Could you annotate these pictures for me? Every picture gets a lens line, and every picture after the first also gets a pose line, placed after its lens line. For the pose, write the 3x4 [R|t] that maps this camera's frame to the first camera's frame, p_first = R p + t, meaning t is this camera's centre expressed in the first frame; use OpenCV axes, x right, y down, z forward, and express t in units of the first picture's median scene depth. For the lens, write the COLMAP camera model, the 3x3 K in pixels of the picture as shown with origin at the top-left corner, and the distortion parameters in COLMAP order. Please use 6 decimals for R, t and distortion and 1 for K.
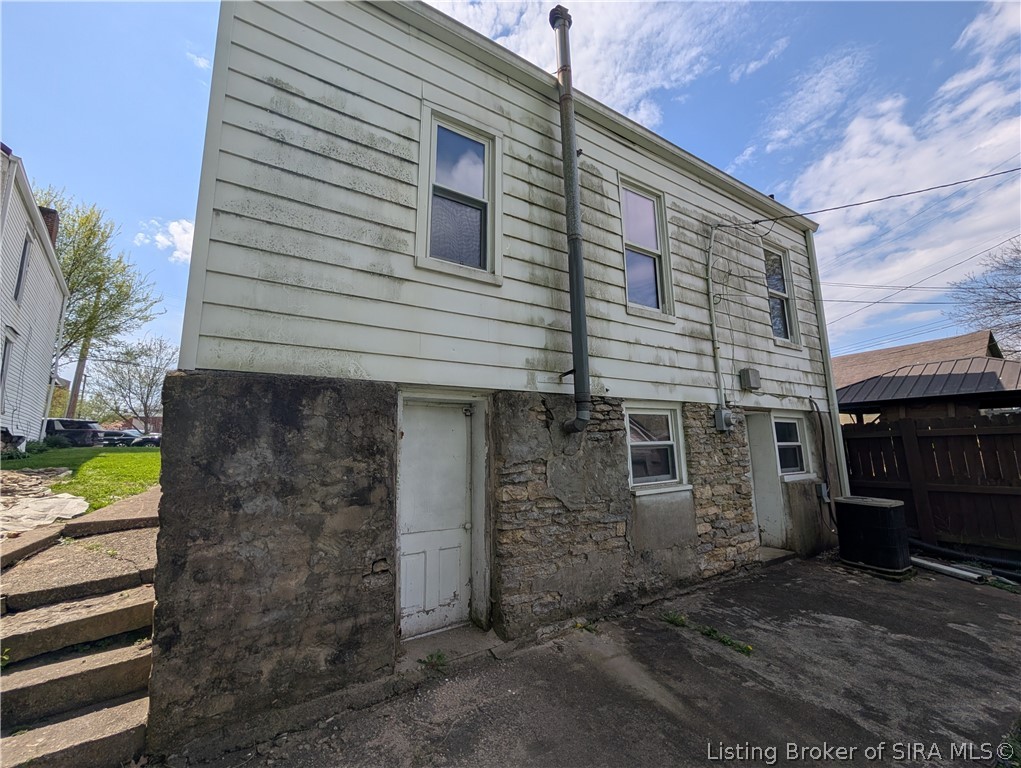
lens RADIAL K [[382.2, 0, 510.8], [0, 382.2, 389.2], [0, 0, 1]] dist [-0.000893, 0.000627]
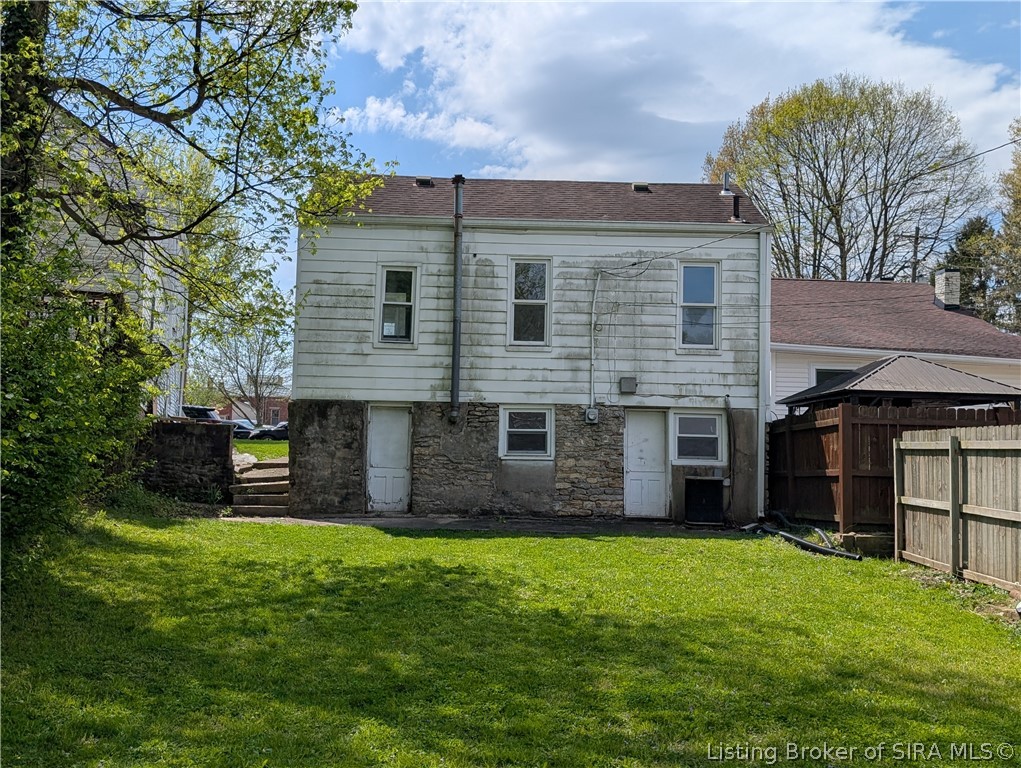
lens RADIAL K [[725.5, 0, 510.1], [0, 725.5, 383.9], [0, 0, 1]] dist [0.034456, -0.009055]
pose [[0.909712, -0.012289, -0.415057, 1.973006], [0.033445, 0.998483, 0.043741, -0.235545], [0.413890, -0.053674, 0.908743, -2.237300]]
